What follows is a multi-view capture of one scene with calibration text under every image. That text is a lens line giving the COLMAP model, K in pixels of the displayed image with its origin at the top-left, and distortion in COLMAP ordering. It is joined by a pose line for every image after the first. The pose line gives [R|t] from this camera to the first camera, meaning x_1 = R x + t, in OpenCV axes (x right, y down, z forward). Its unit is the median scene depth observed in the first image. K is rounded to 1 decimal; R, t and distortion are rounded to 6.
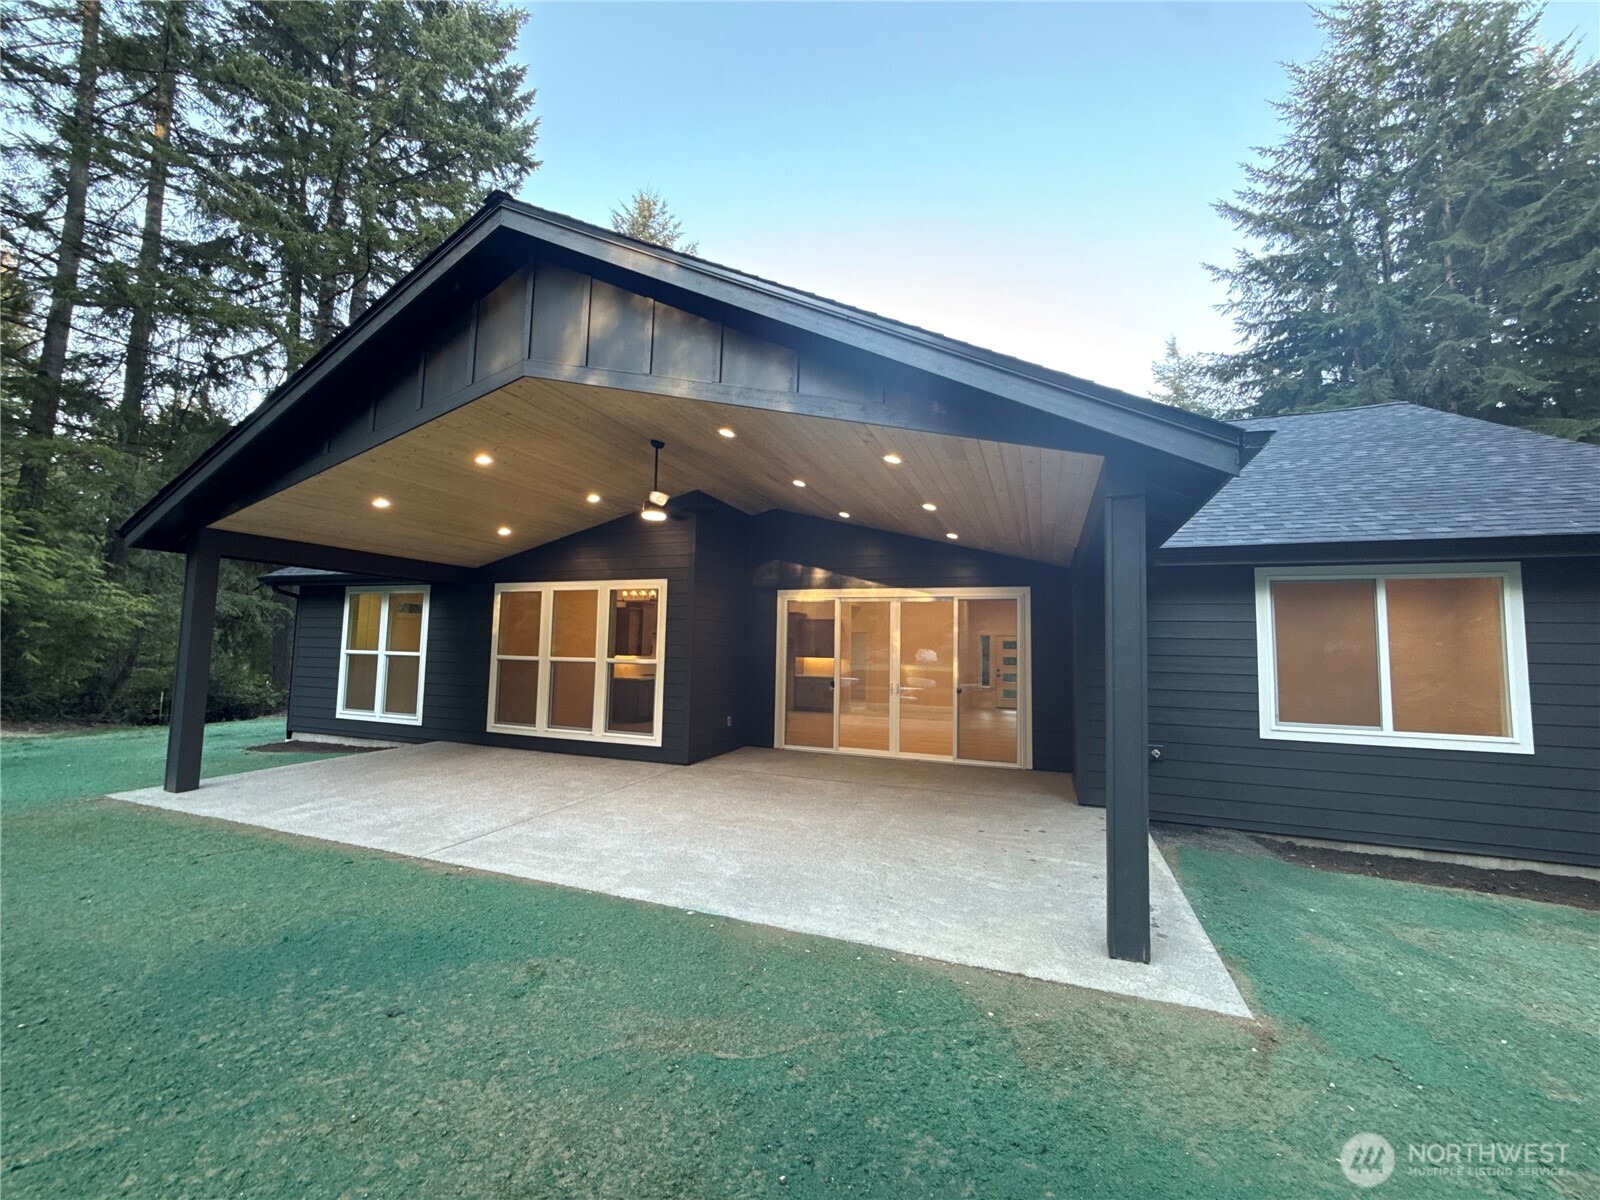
lens RADIAL K [[635.5, 0, 802.7], [0, 635.5, 600.6], [0, 0, 1]] dist [-0.007717, 0.002372]
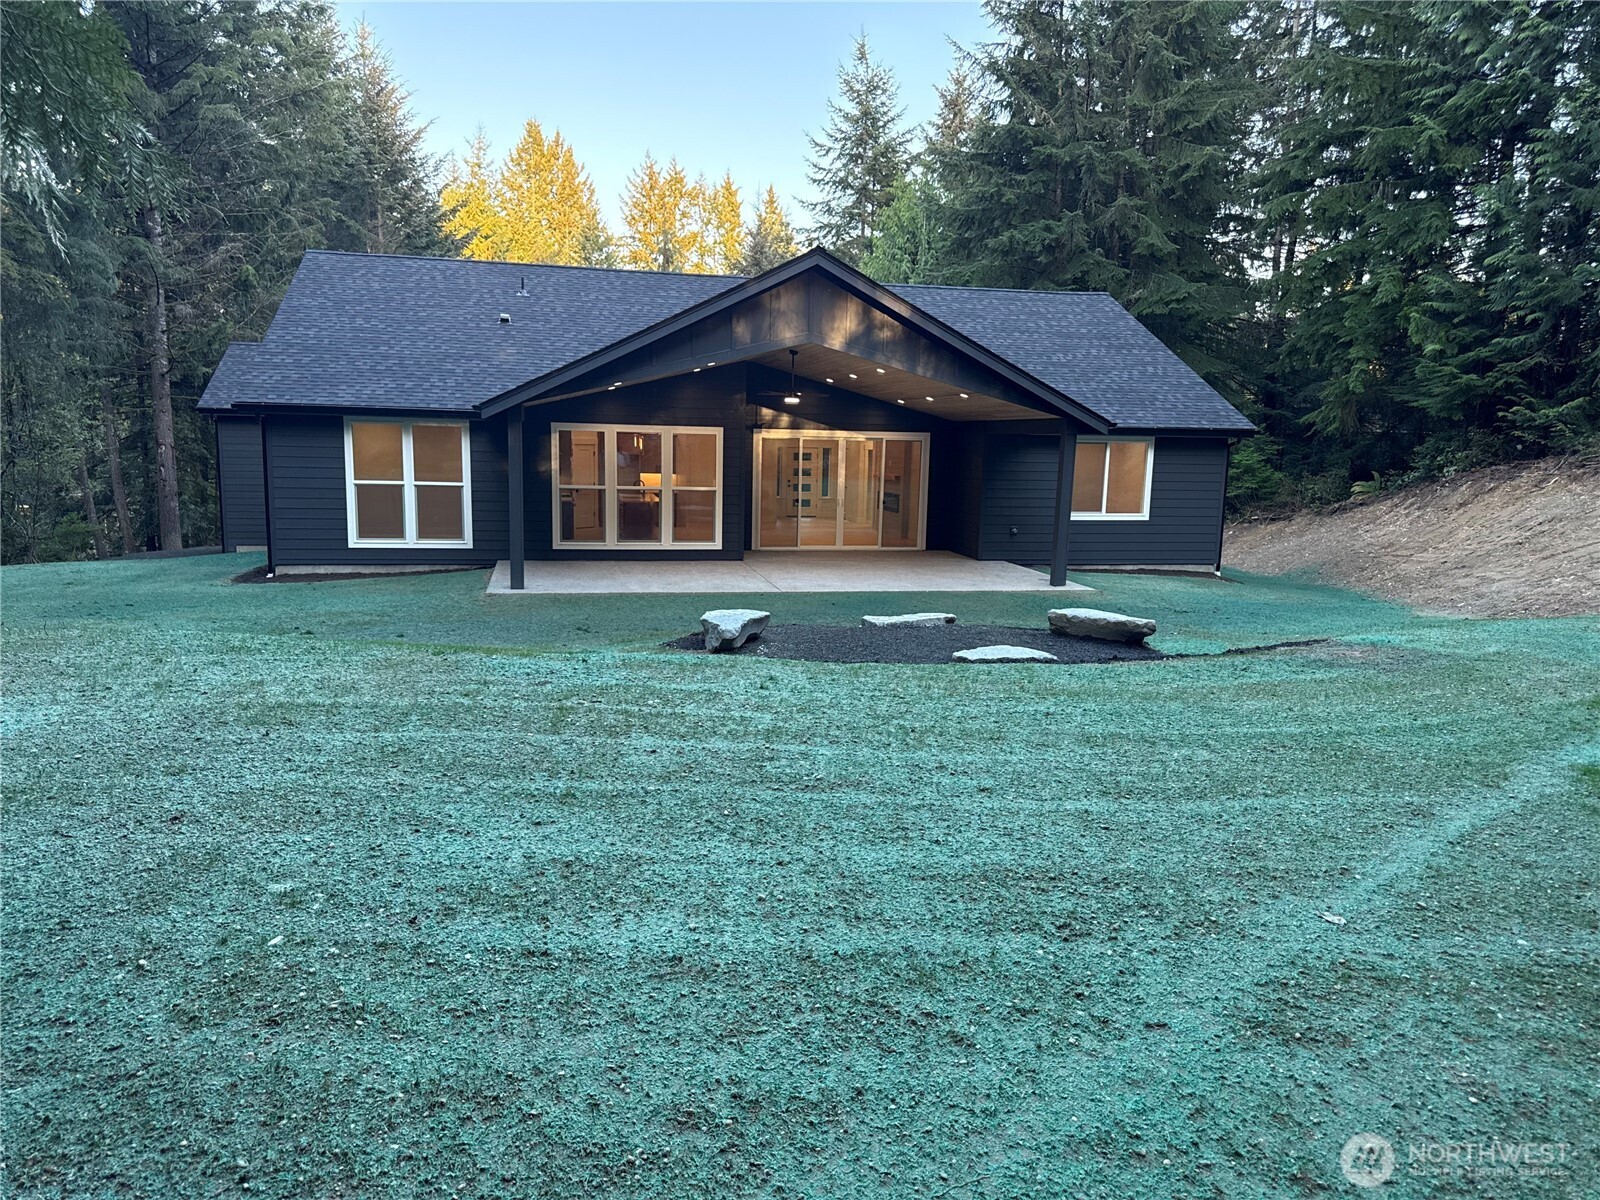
lens RADIAL K [[1128.5, 0, 793.0], [0, 1128.5, 611.9], [0, 0, 1]] dist [0.058656, -0.066095]
pose [[0.841220, -0.083532, 0.534201, -1.236756], [-0.044656, 0.973885, 0.222606, -0.169607], [-0.538845, -0.211116, 0.815522, -0.993934]]
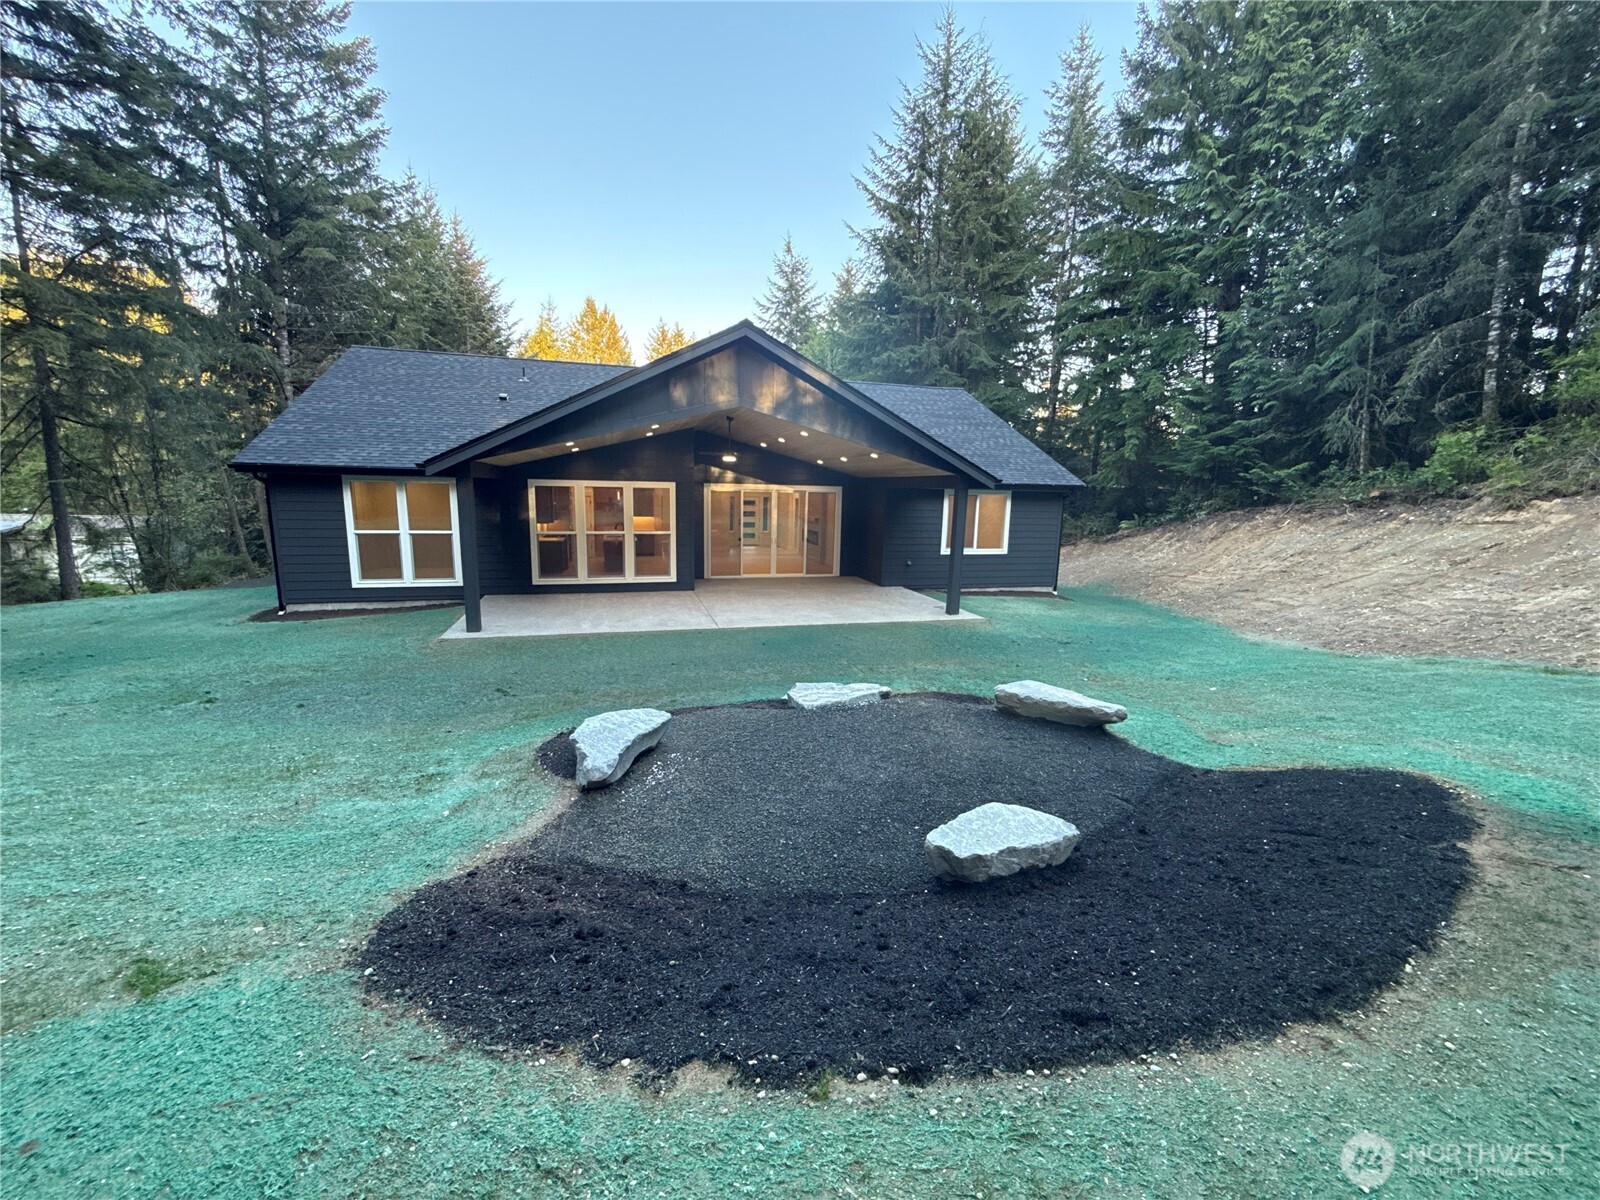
lens RADIAL K [[635.5, 0, 796.3], [0, 635.5, 601.8], [0, 0, 1]] dist [-0.007717, 0.002372]
pose [[0.803559, -0.106573, 0.585607, -0.845019], [-0.047350, 0.969278, 0.241368, -0.128670], [-0.593339, -0.221682, 0.773825, -0.470668]]
